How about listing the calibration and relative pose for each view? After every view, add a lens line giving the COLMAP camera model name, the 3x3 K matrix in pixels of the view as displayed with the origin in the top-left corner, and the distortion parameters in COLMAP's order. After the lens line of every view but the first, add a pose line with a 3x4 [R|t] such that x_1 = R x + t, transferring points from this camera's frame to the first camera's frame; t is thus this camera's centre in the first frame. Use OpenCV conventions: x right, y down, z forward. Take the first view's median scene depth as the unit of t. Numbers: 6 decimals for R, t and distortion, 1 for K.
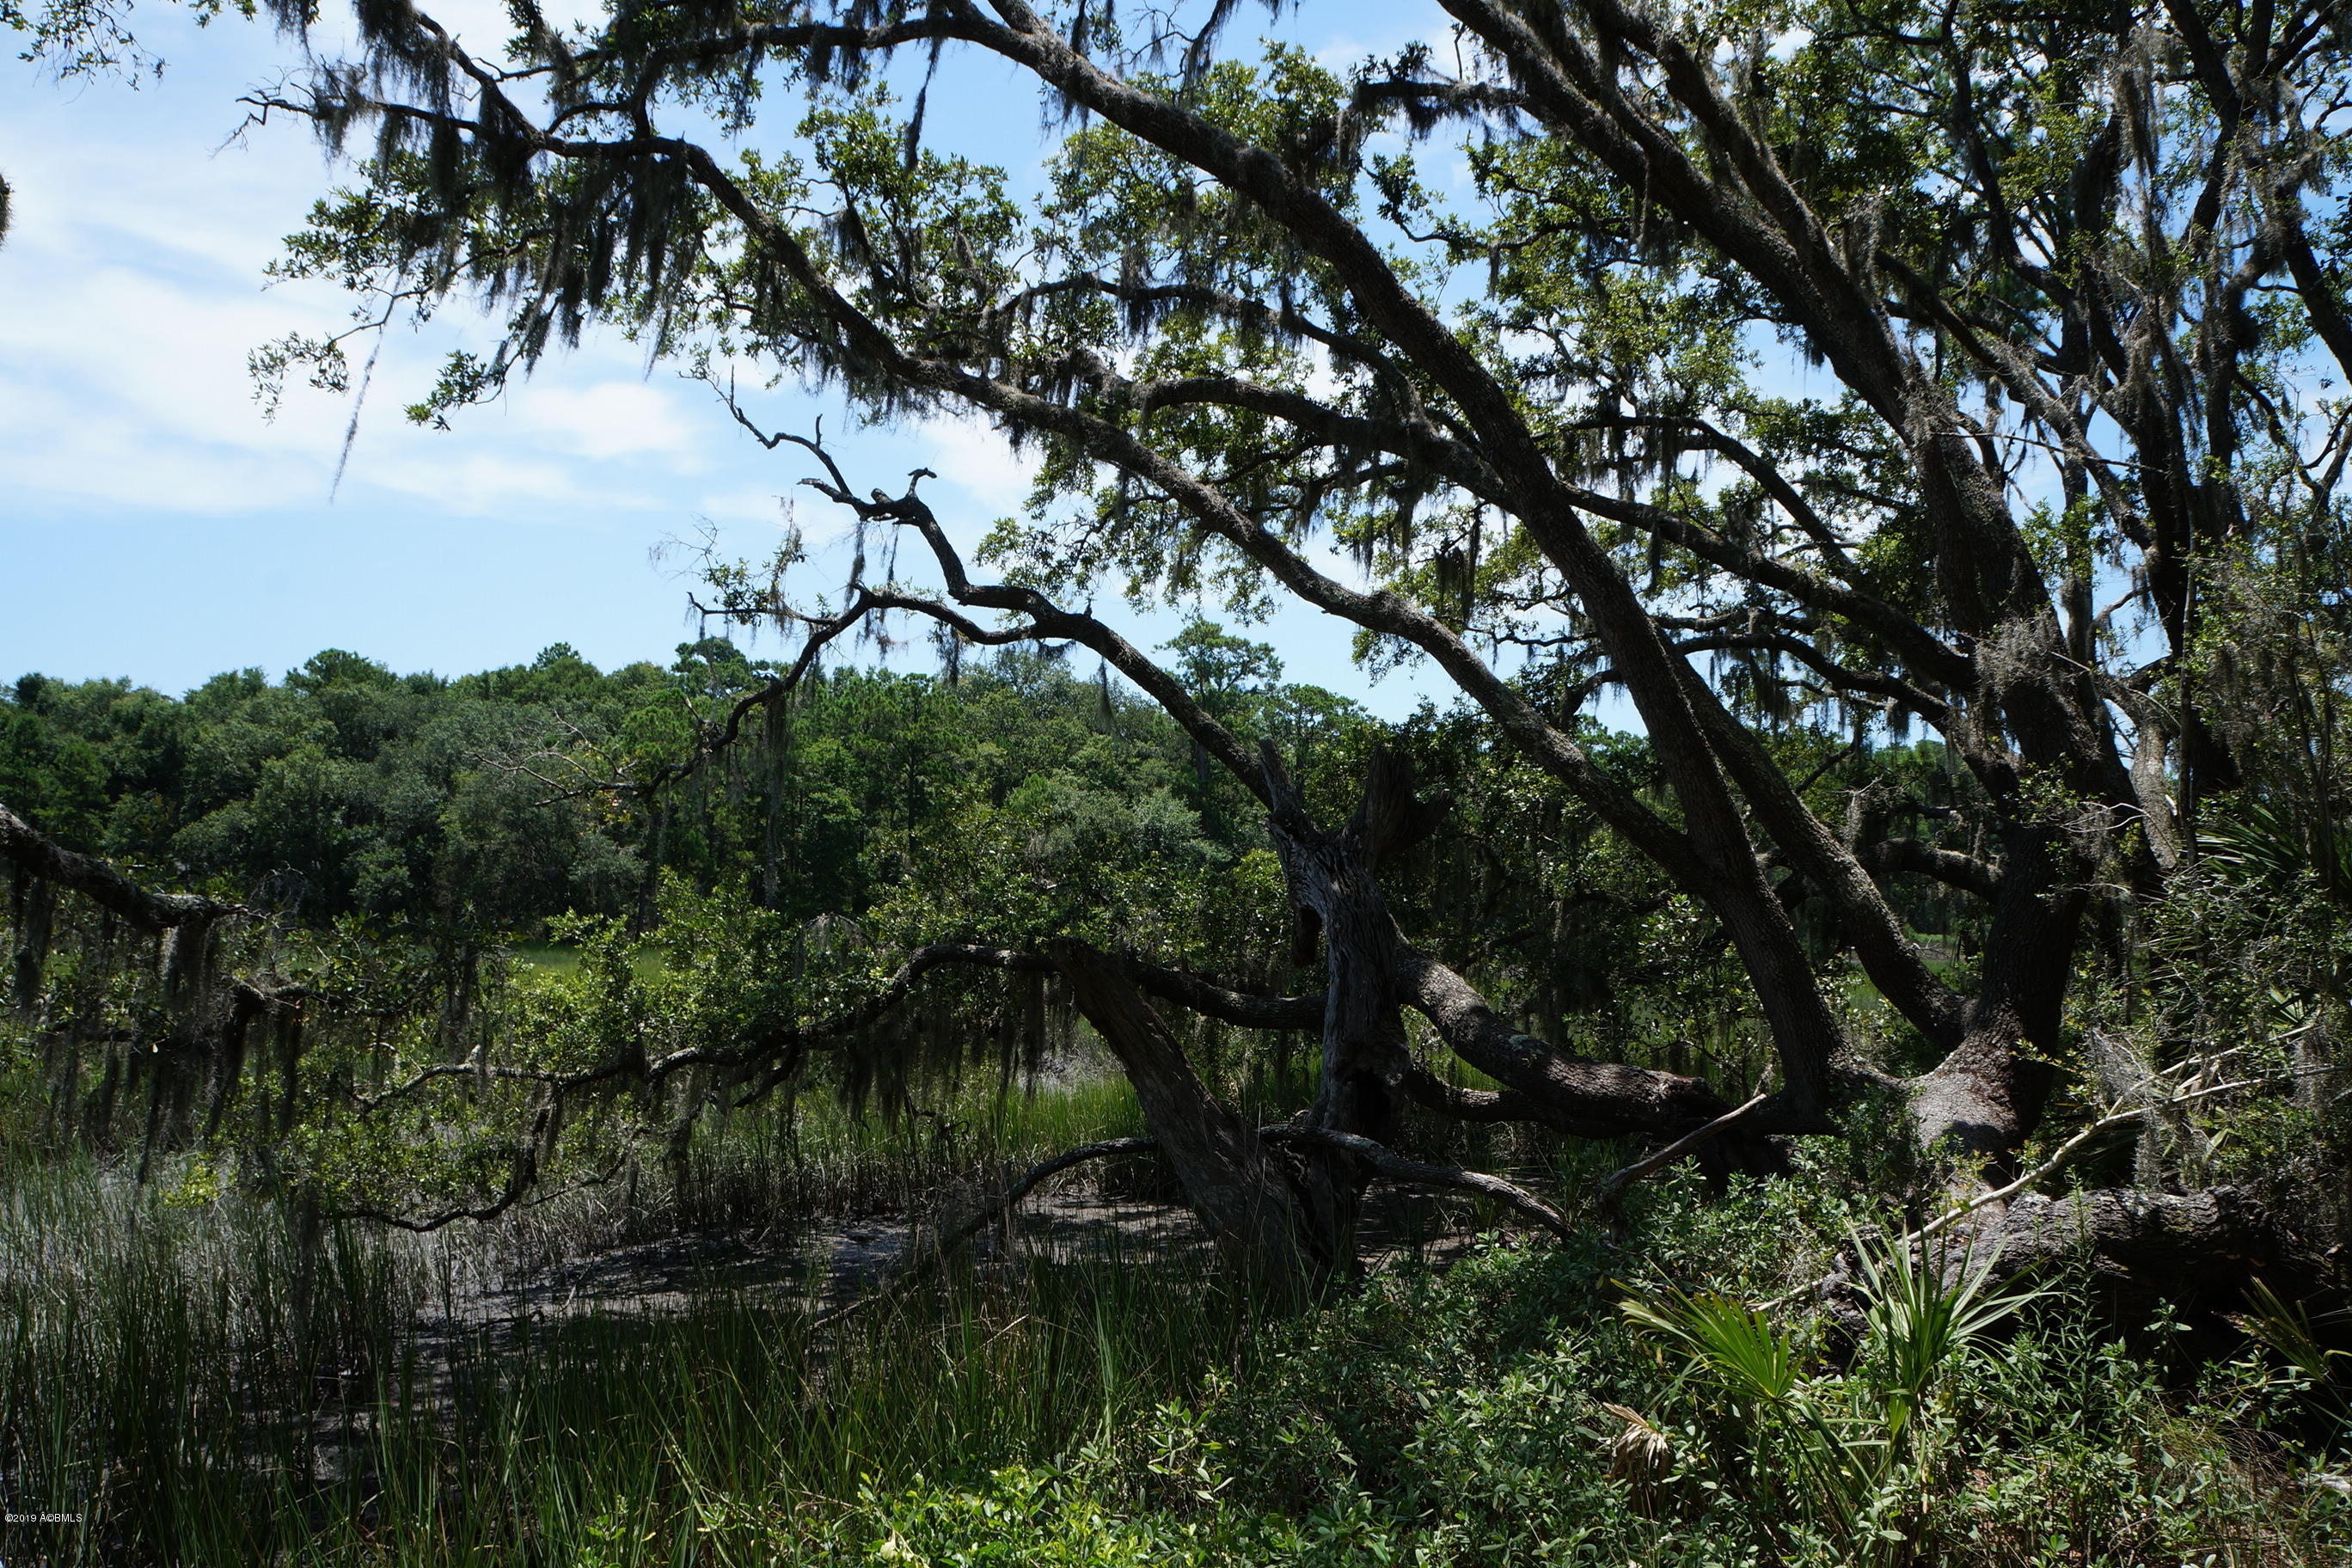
lens RADIAL K [[1823.4, 0, 1171.0], [0, 1823.4, 841.1], [0, 0, 1]] dist [-0.167154, -0.000535]
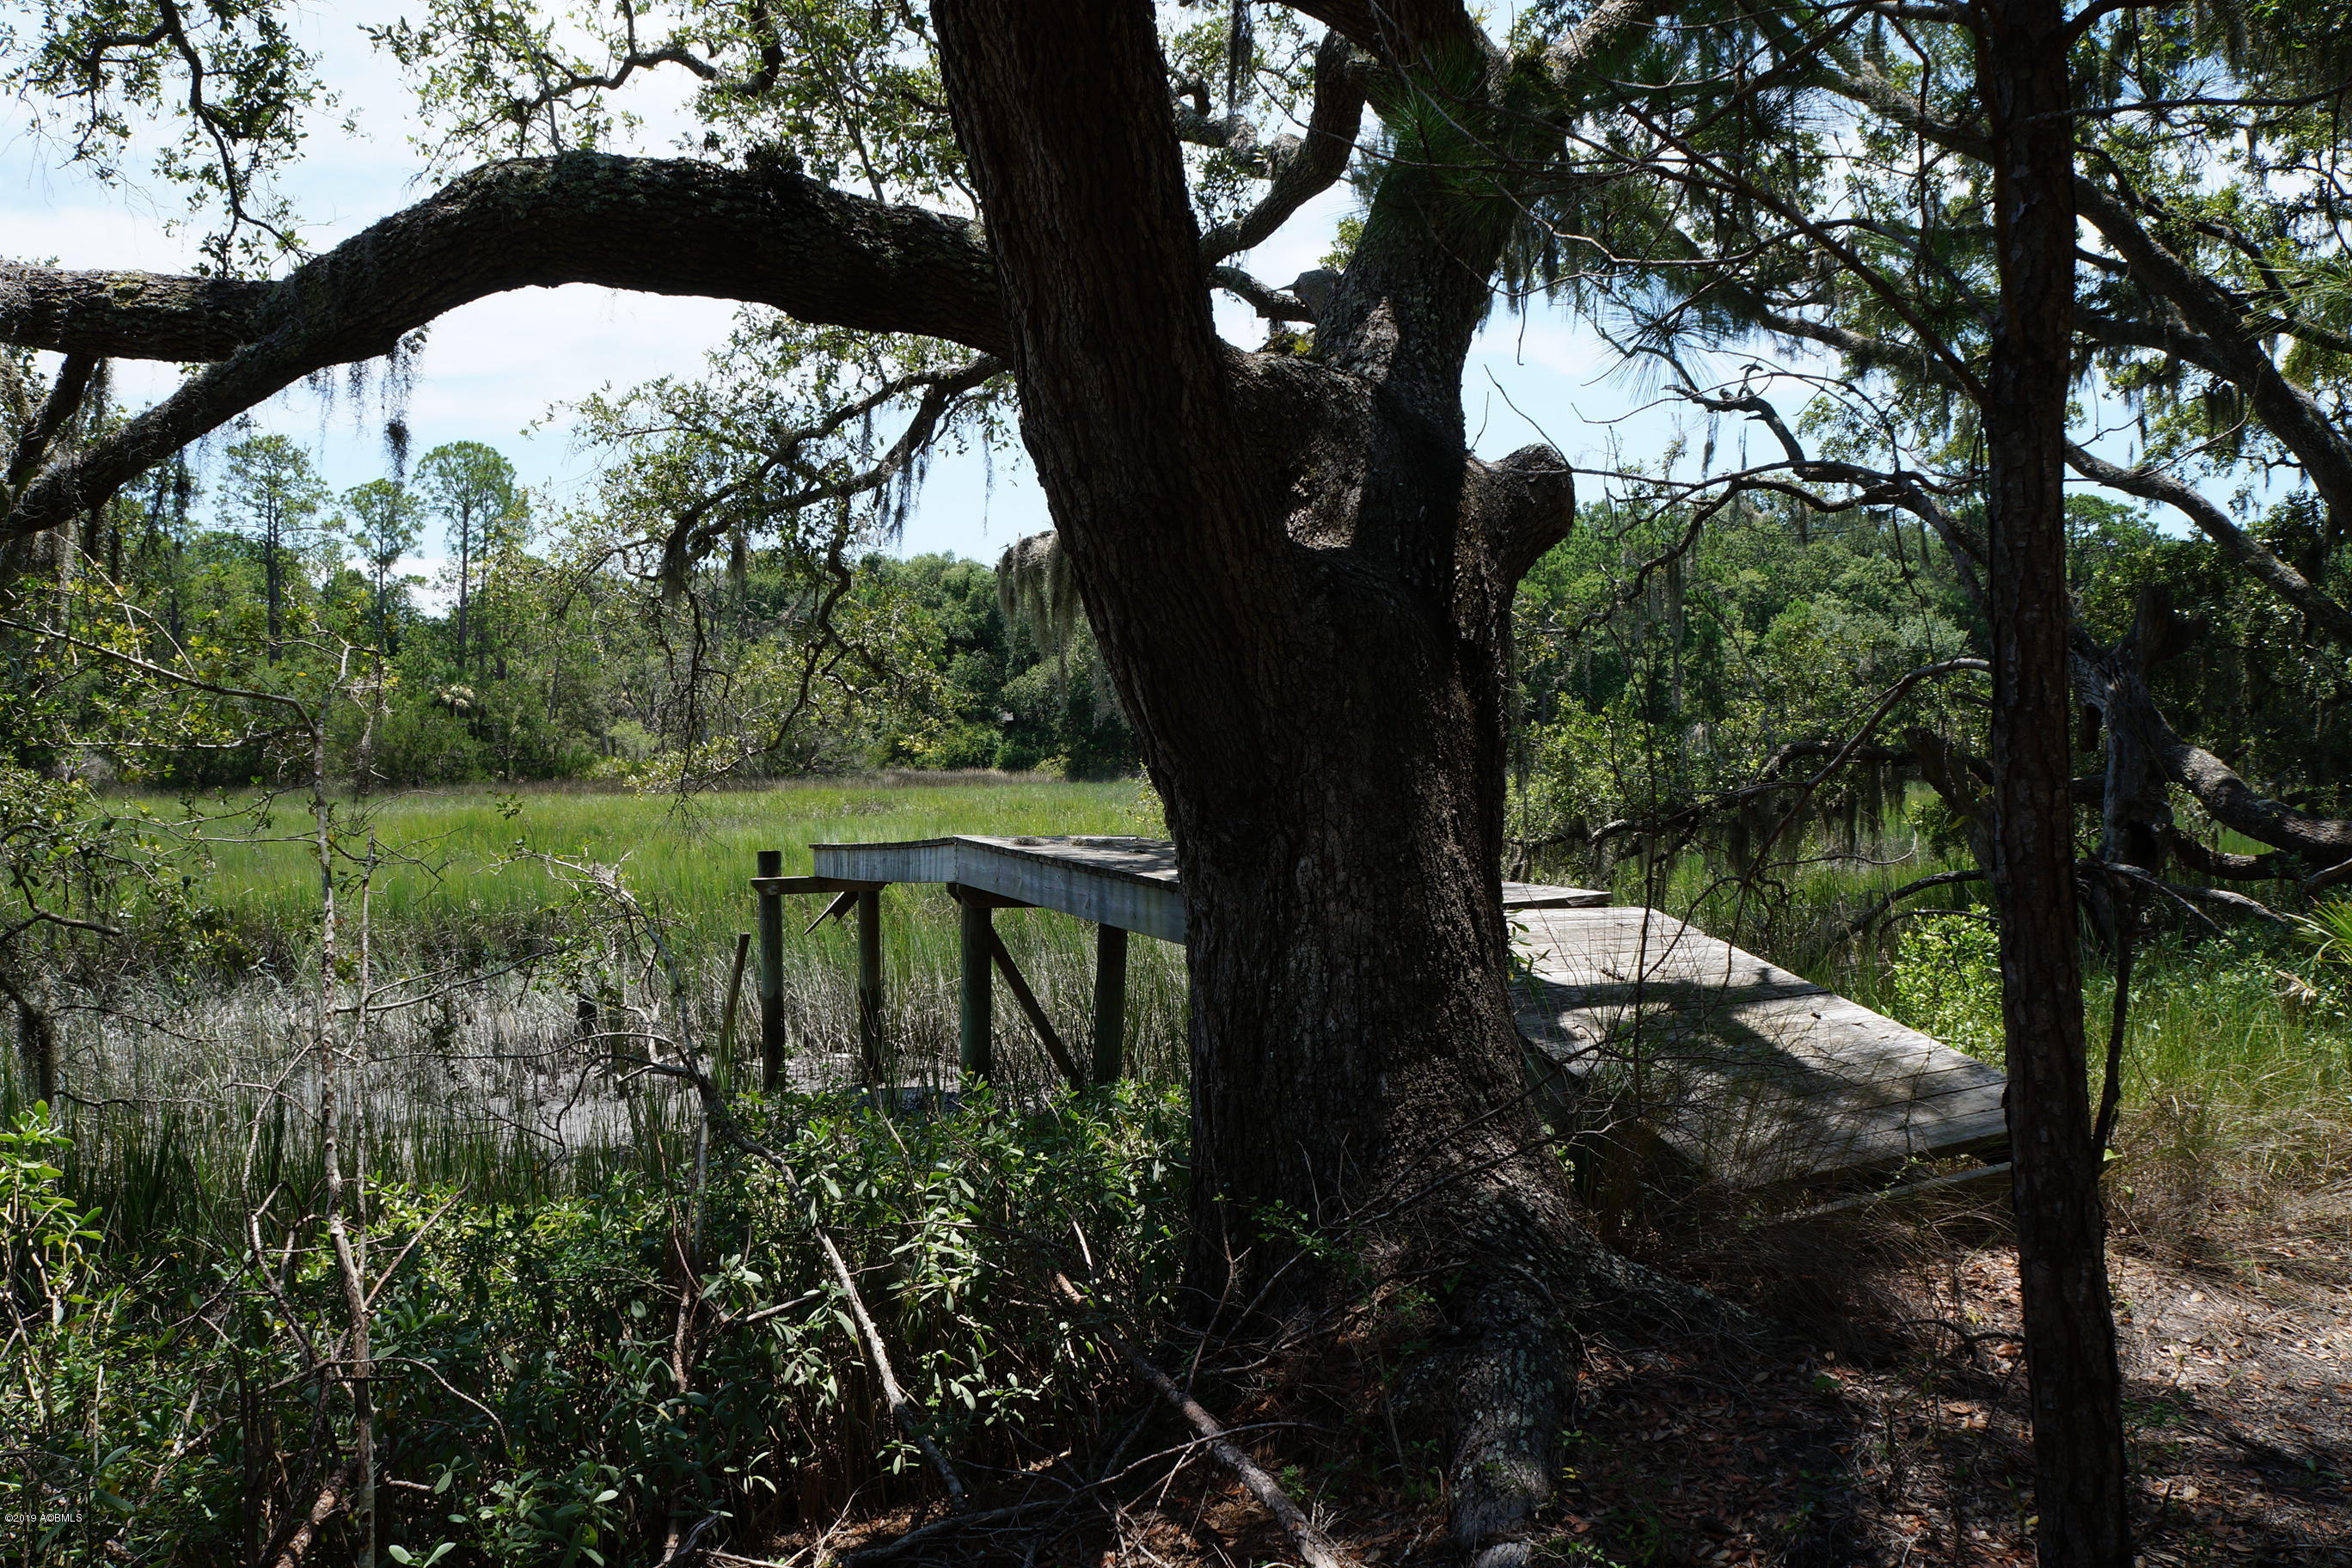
lens RADIAL K [[1881.3, 0, 1190.2], [0, 1881.3, 803.9], [0, 0, 1]] dist [-0.176838, 0.124323]
pose [[0.927293, -0.011963, -0.374144, -0.026534], [0.037774, 0.997378, 0.061731, 0.001319], [0.372424, -0.071376, 0.925314, -0.312180]]
